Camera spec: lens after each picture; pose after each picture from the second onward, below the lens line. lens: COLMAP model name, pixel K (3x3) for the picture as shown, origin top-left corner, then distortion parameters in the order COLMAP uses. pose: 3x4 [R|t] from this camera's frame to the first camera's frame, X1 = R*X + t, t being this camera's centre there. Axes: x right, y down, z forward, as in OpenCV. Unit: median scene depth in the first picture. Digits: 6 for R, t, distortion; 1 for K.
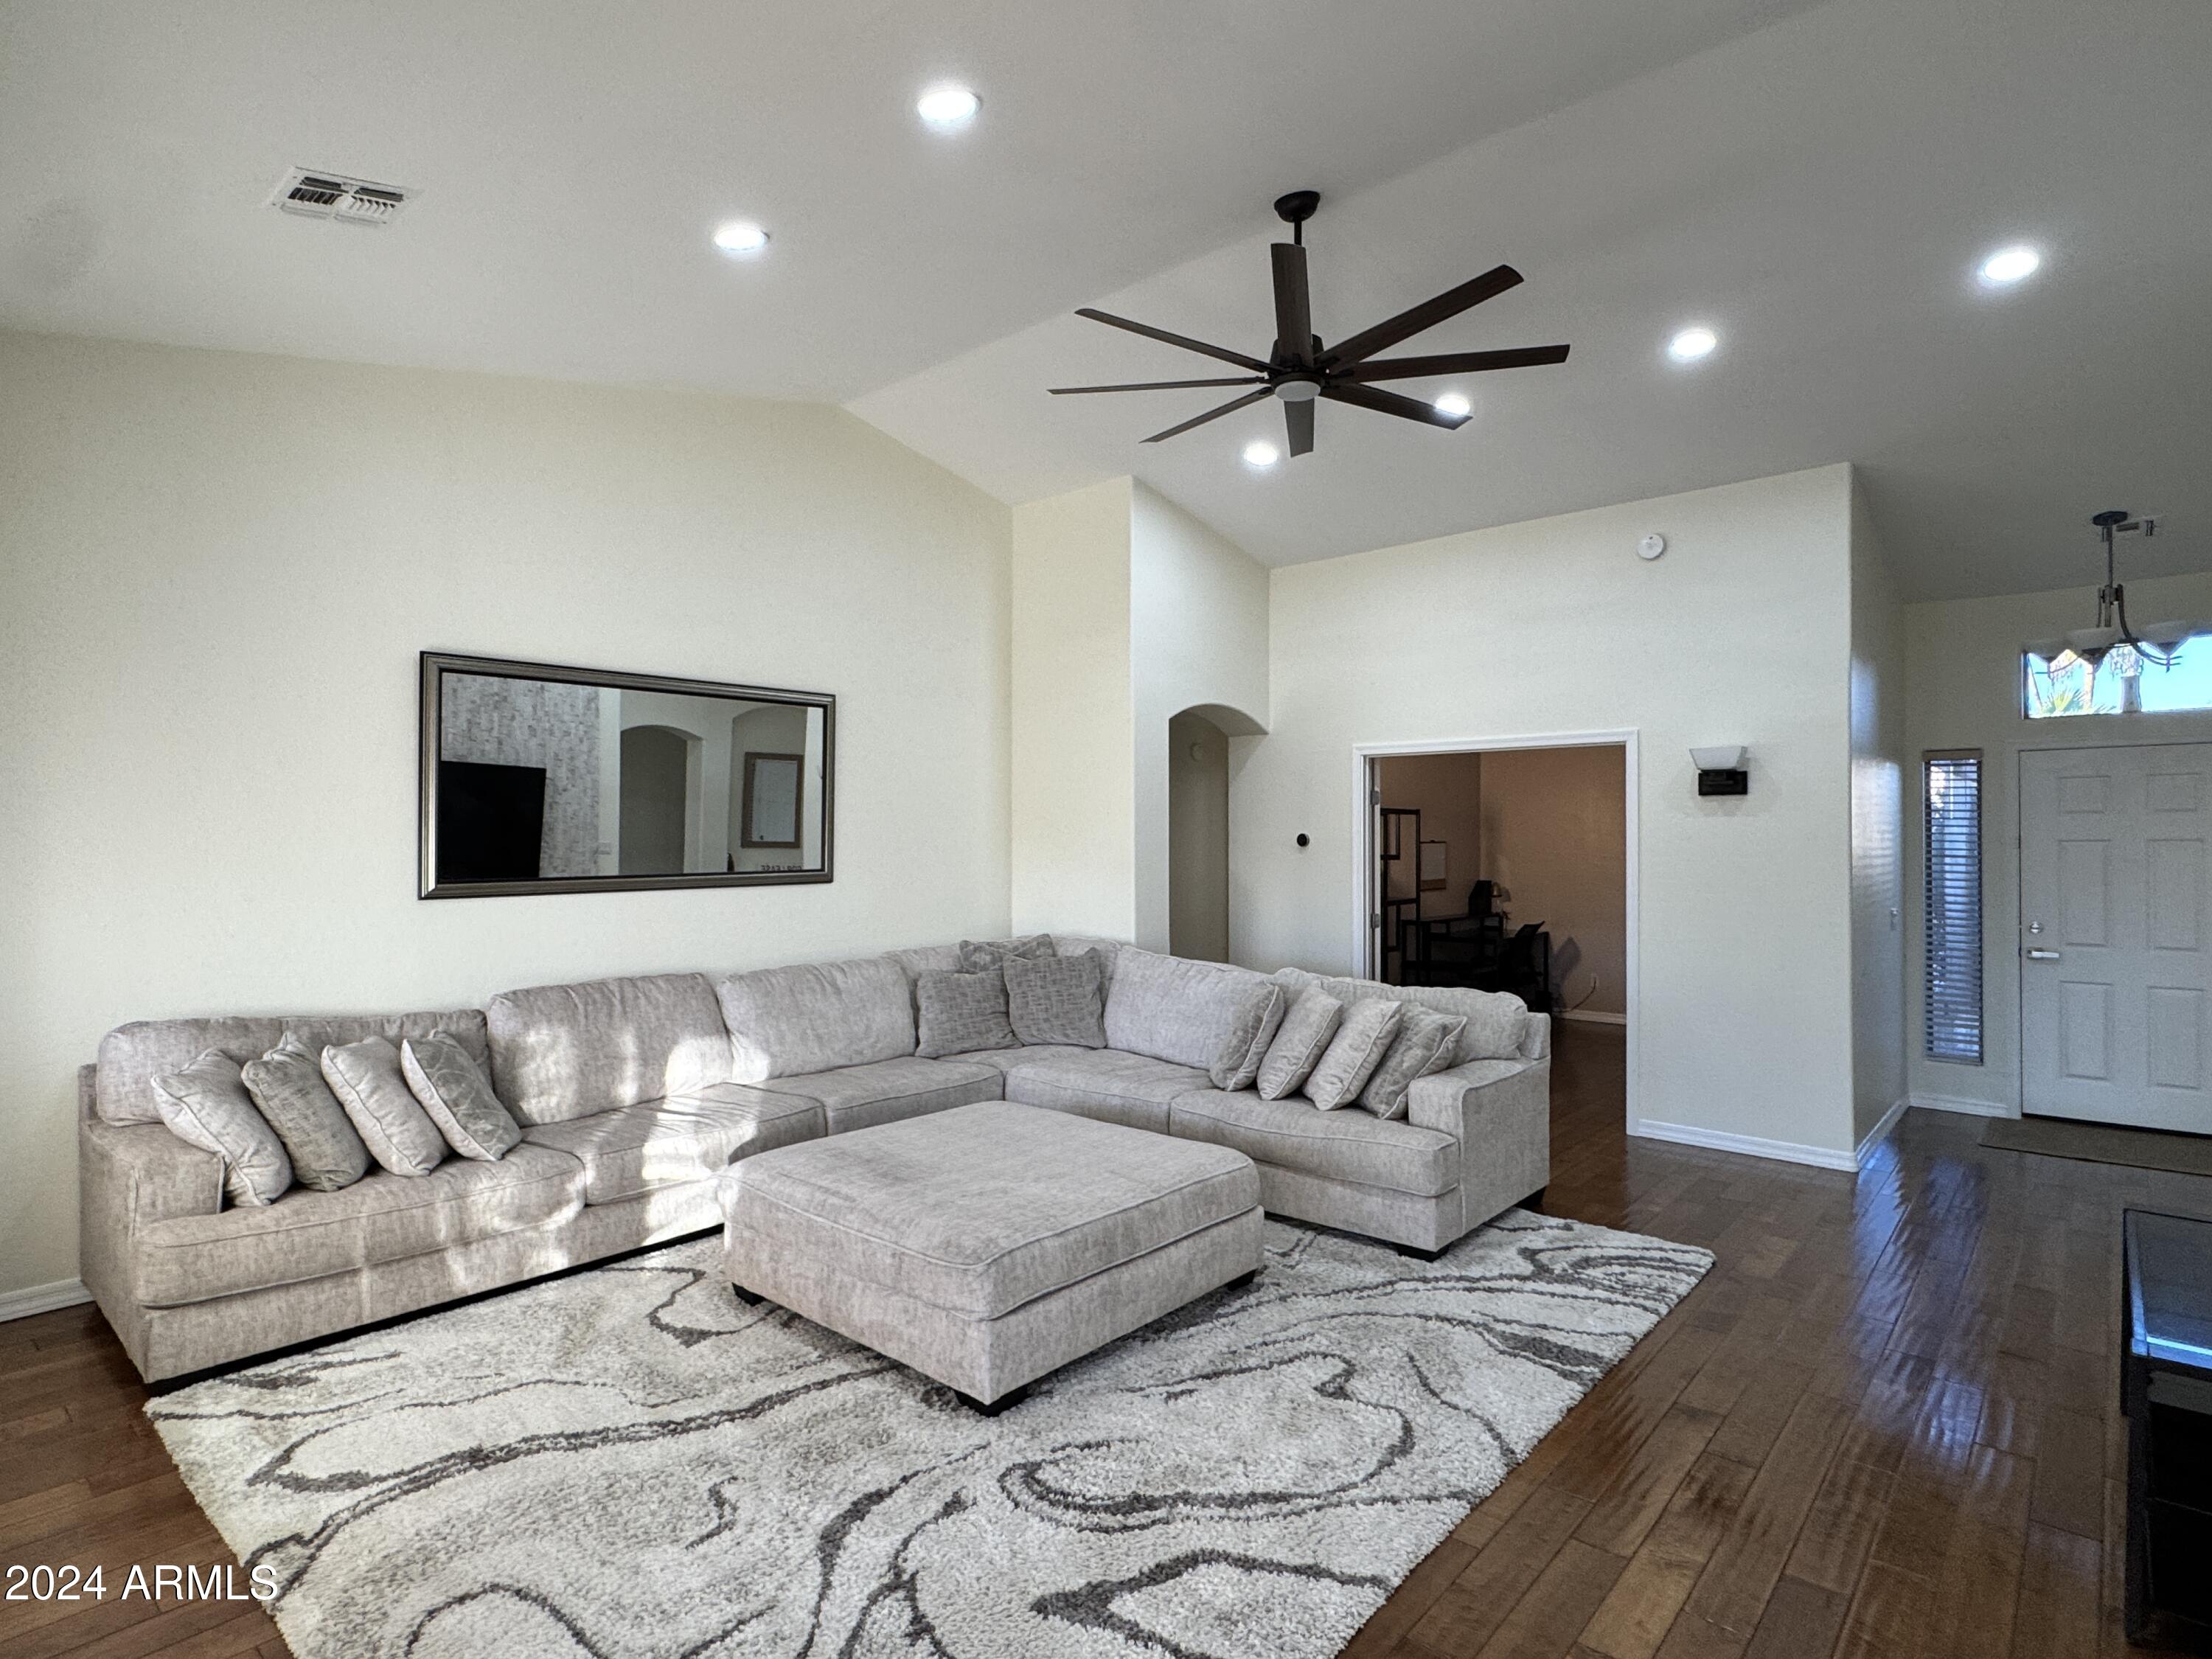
lens RADIAL K [[1161.1, 0, 1106.9], [0, 1161.1, 832.8], [0, 0, 1]] dist [-0.002669, -0.000647]
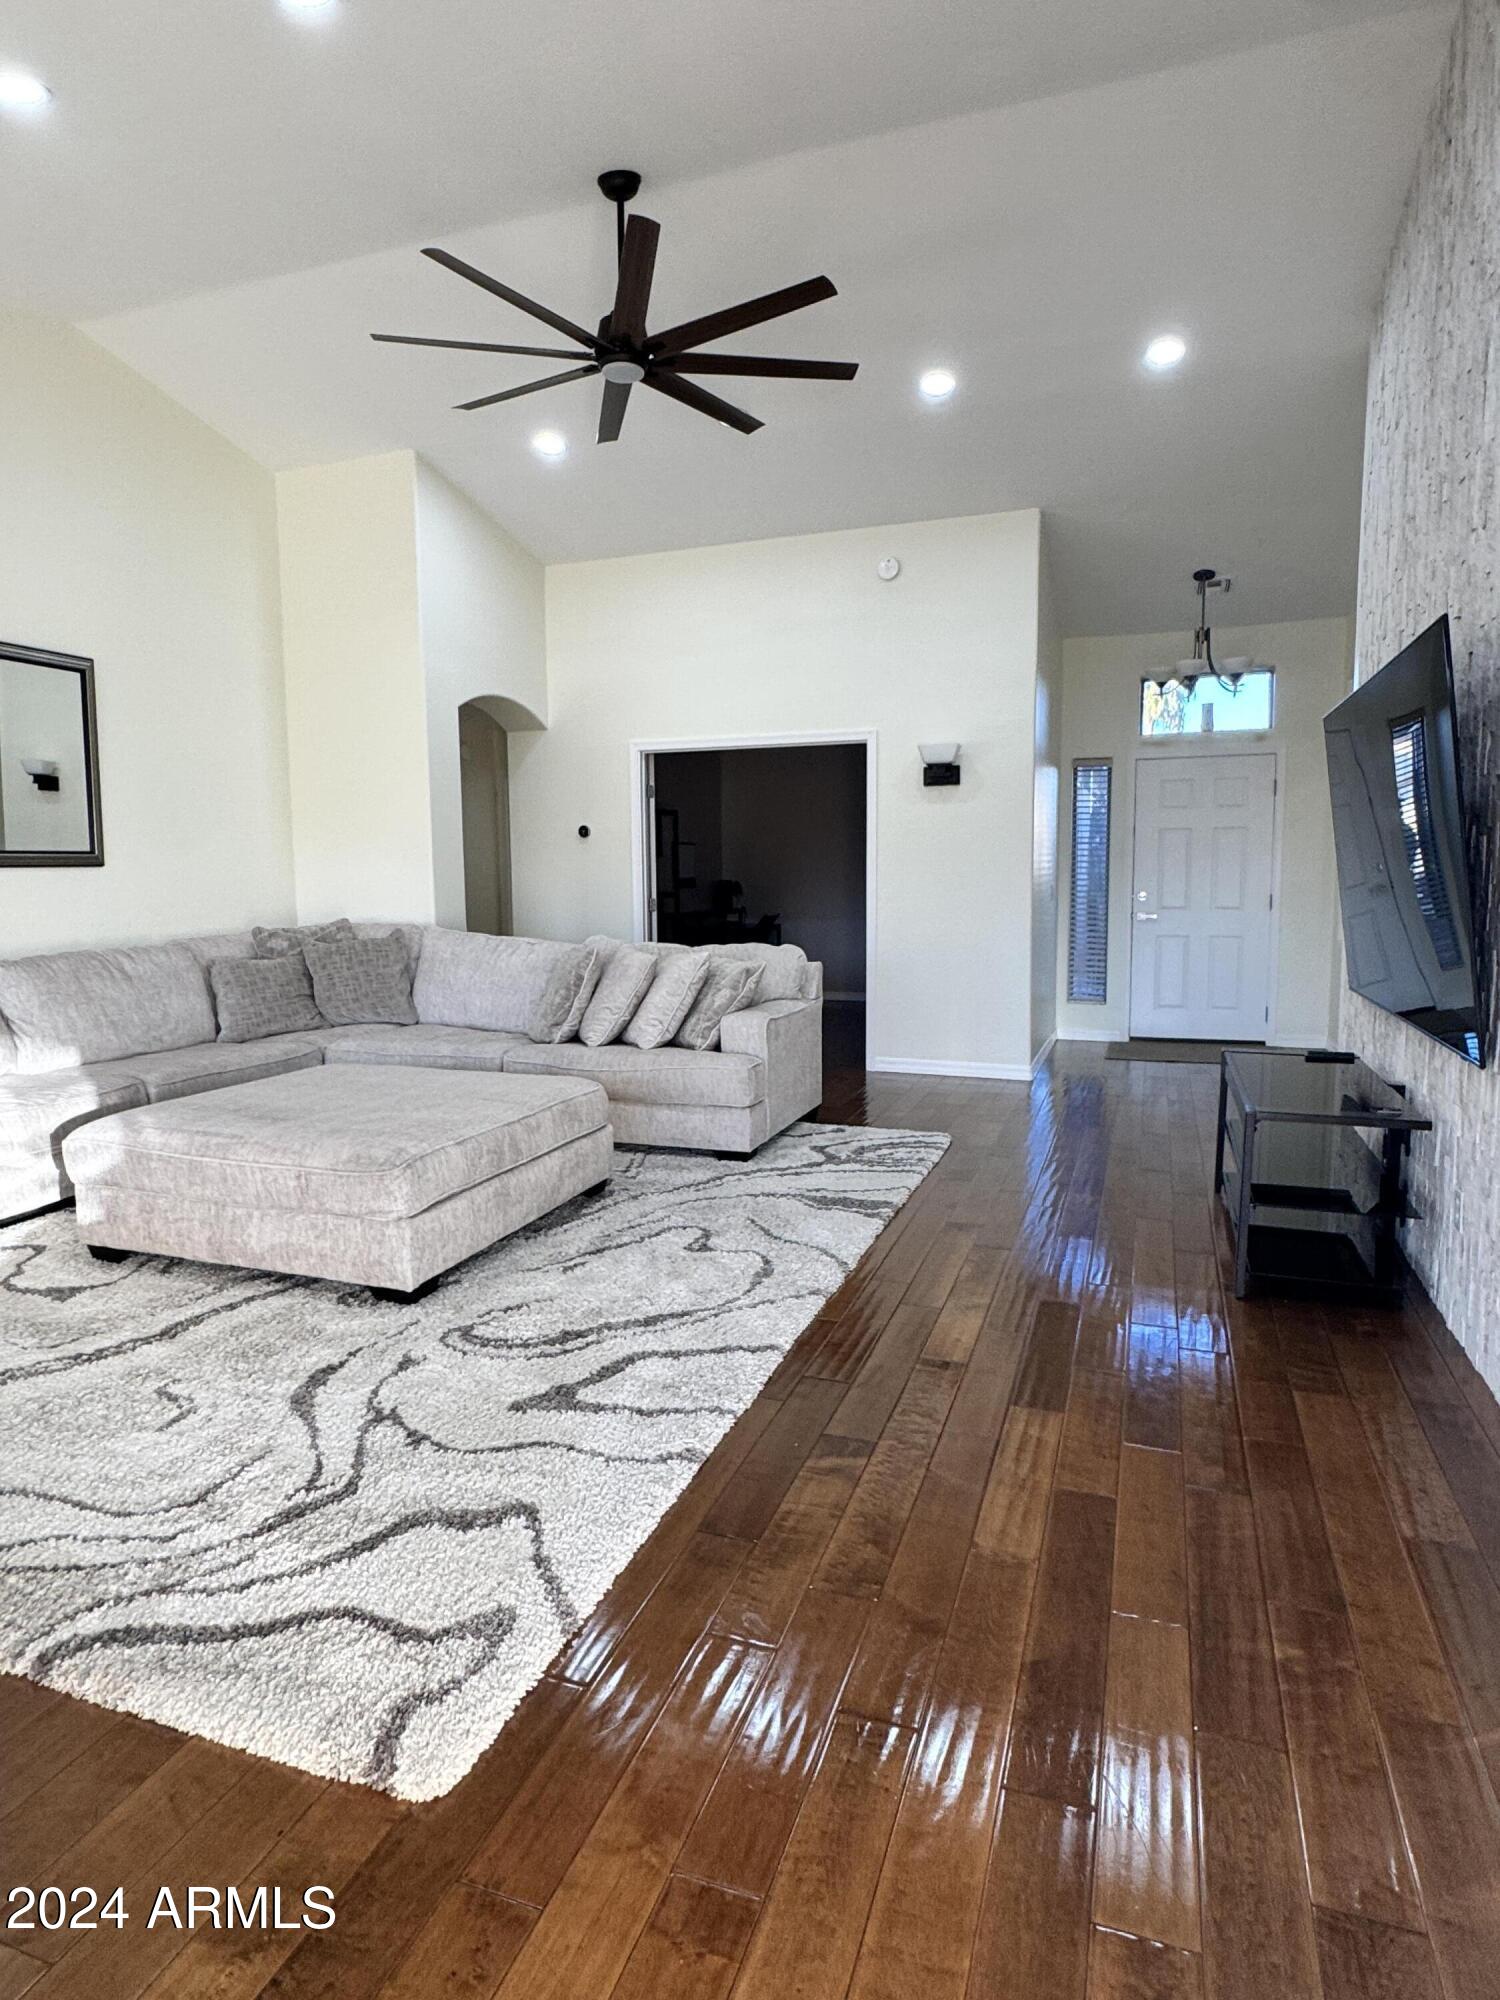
lens RADIAL K [[1129.3, 0, 749.9], [0, 1129.3, 995.6], [0, 0, 1]] dist [-0.005440, 0.001022]
pose [[0.931845, -0.048083, 0.359658, -0.116145], [0.006406, 0.993207, 0.116186, 0.061247], [-0.362801, -0.105963, 0.925822, -0.052050]]
